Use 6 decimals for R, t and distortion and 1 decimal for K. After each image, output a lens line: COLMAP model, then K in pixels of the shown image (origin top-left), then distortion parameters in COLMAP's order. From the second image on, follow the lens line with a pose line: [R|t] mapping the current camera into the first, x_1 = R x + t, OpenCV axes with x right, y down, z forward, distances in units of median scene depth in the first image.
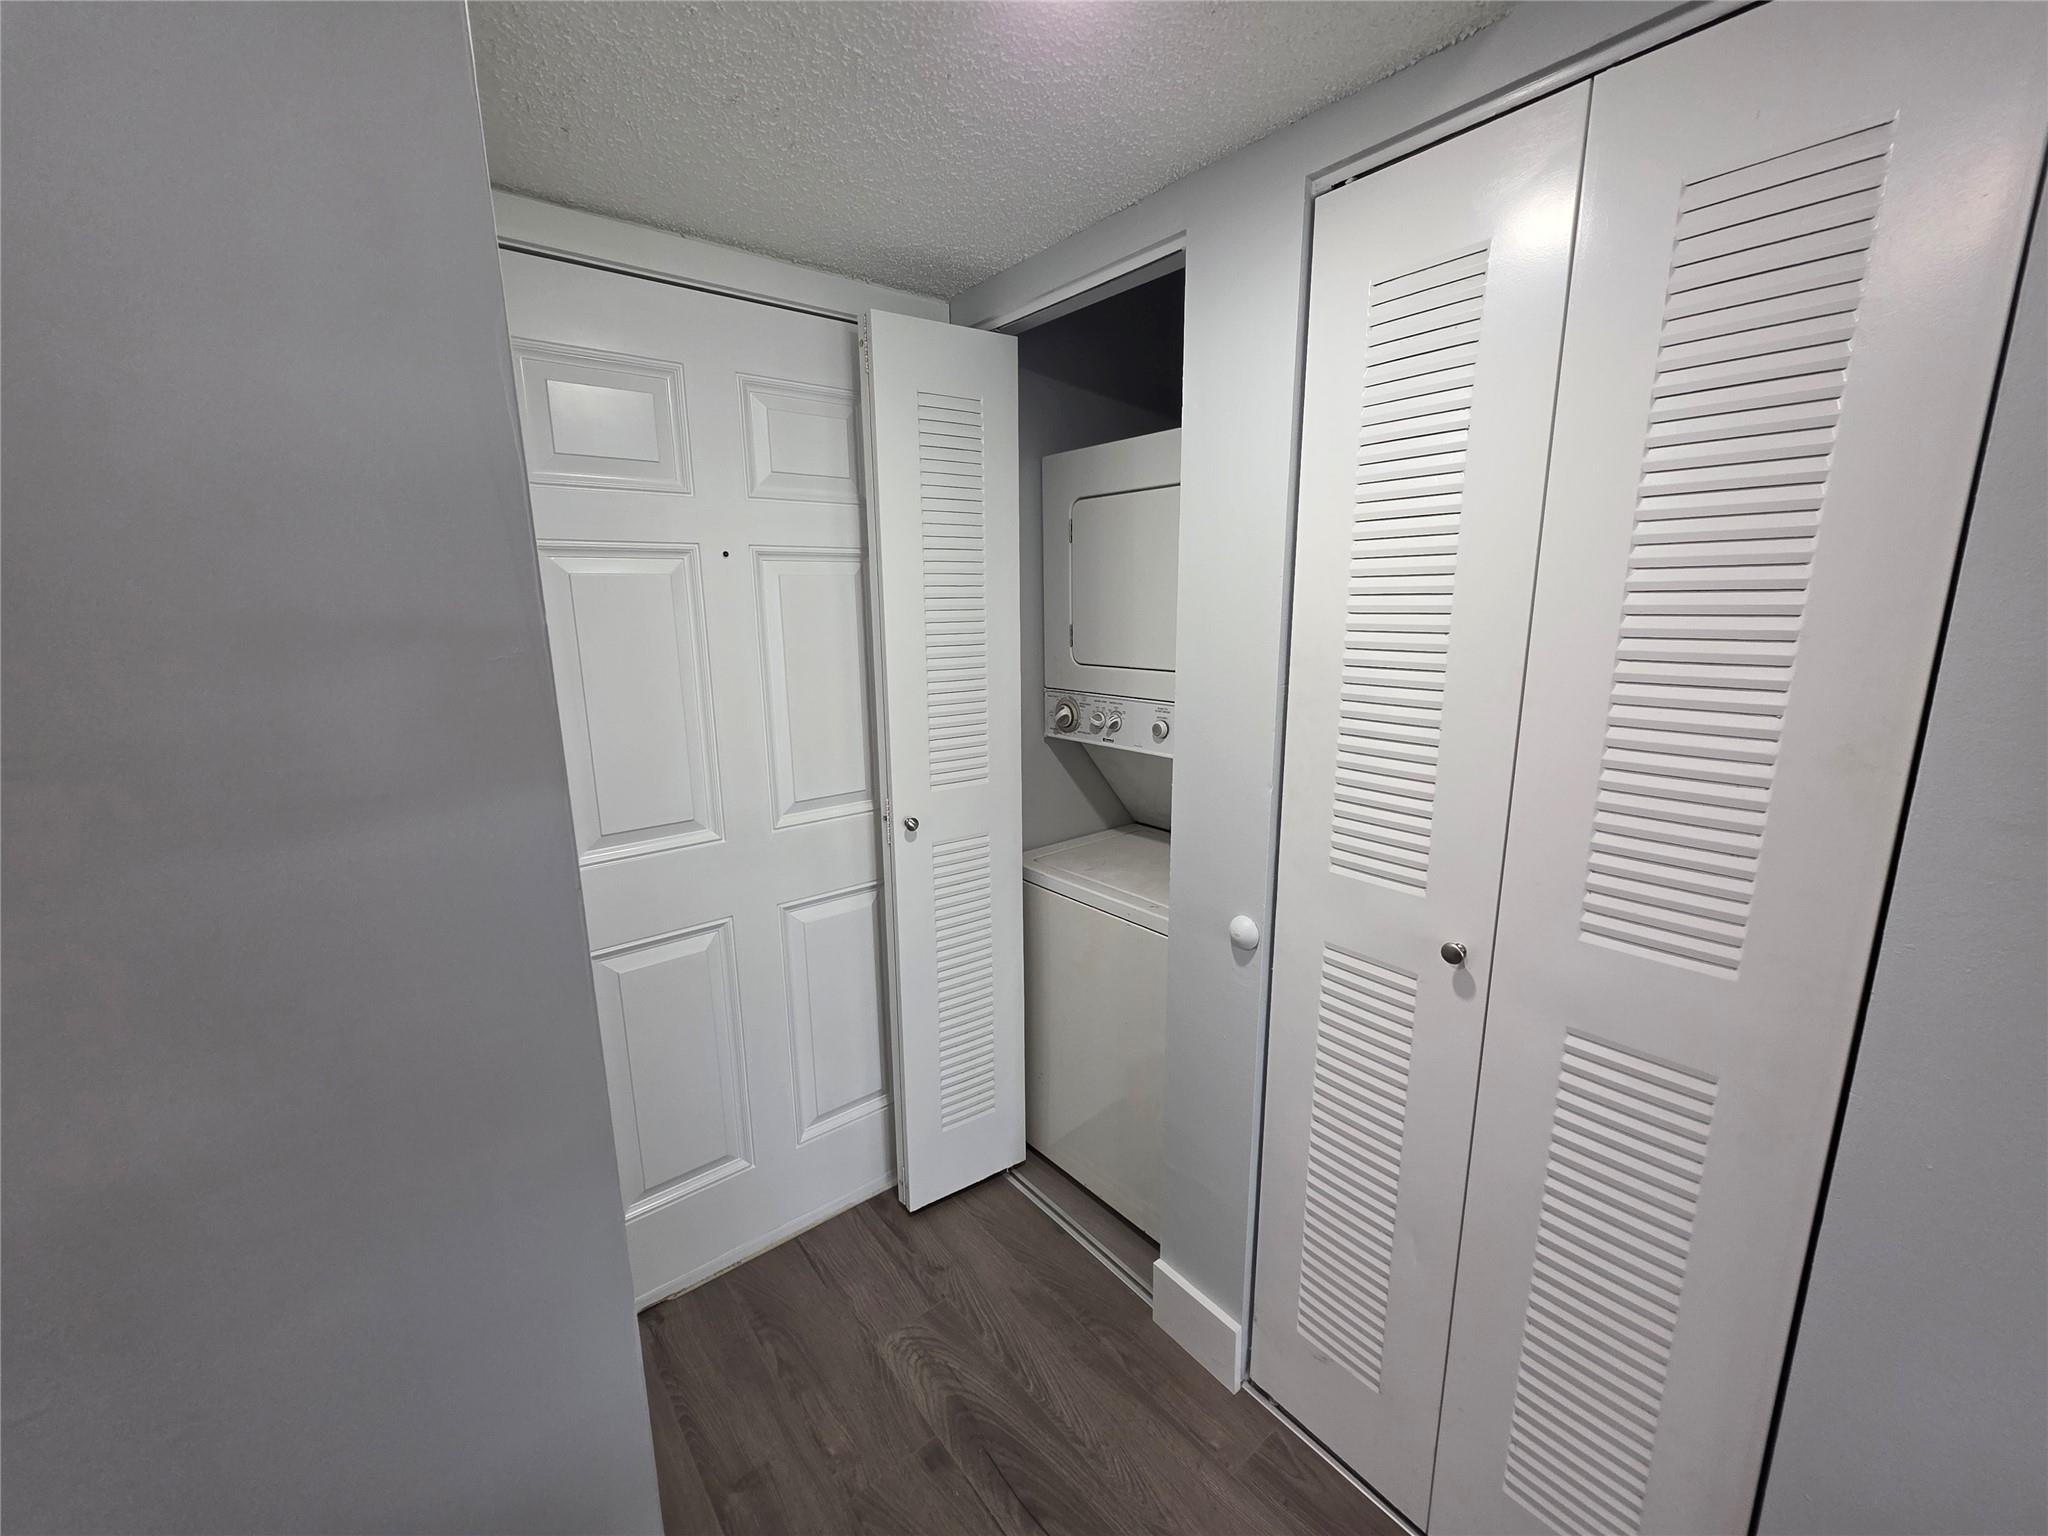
lens RADIAL K [[817.6, 0, 1015.7], [0, 817.6, 756.0], [0, 0, 1]] dist [0.001718, 0.000495]
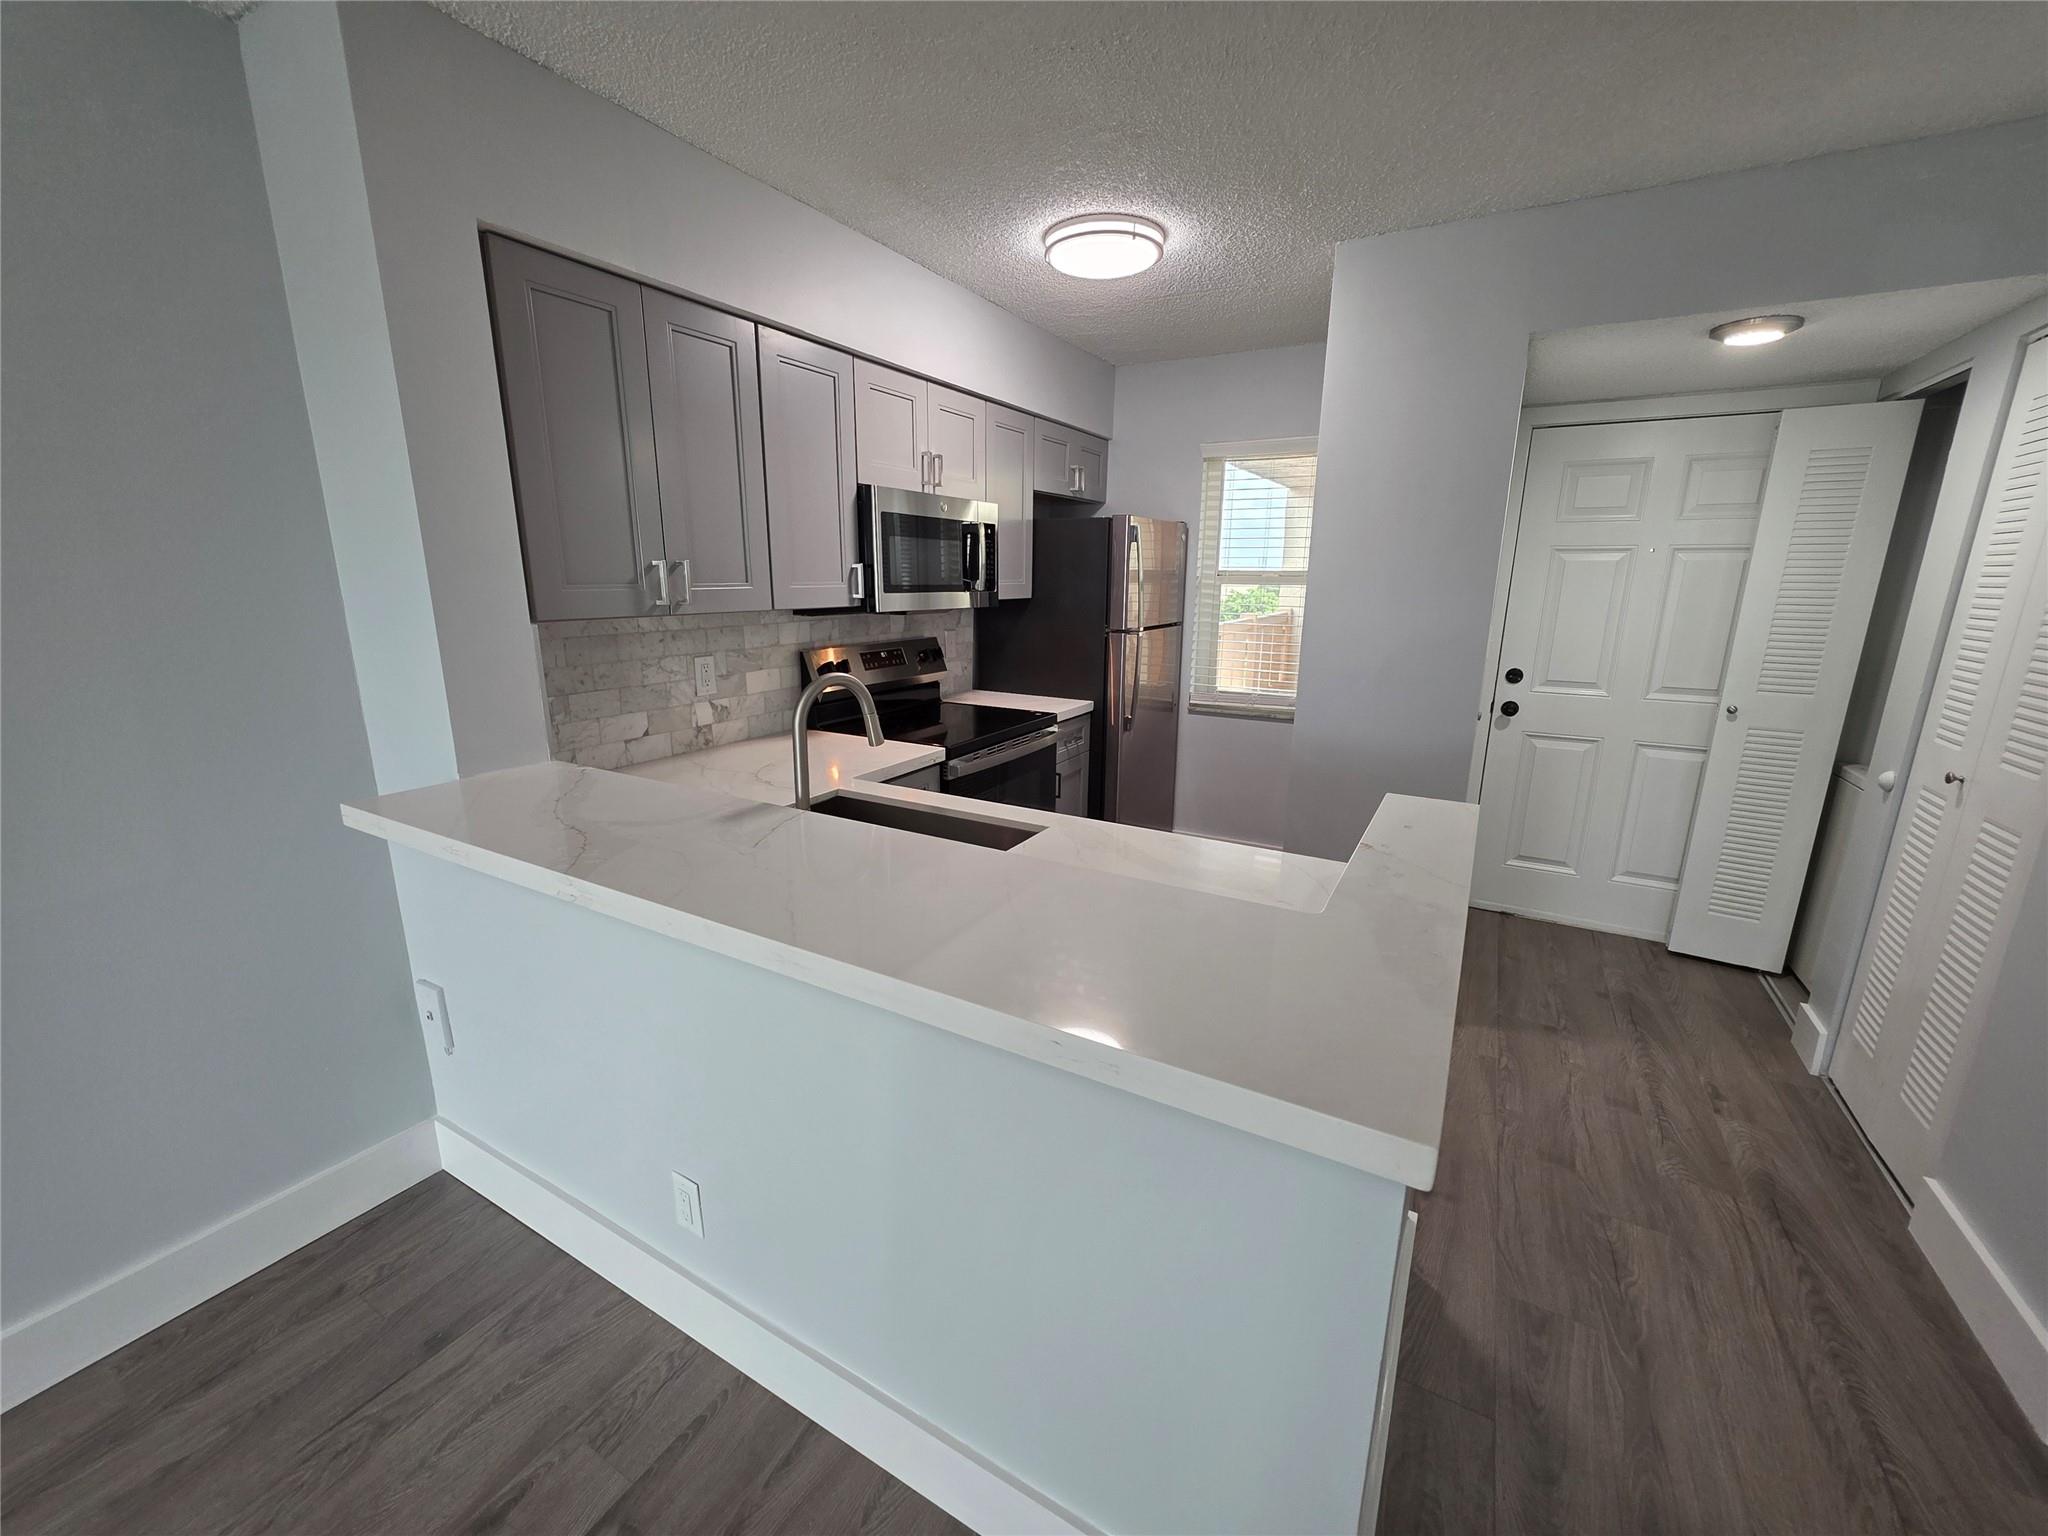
lens RADIAL K [[817.6, 0, 1008.2], [0, 817.6, 773.5], [0, 0, 1]] dist [0.001718, 0.000495]
pose [[0.358196, 0.240433, -0.902157, 1.019134], [-0.192559, 0.964523, 0.180599, 0.218979], [0.913574, 0.109029, 0.391786, -1.153040]]
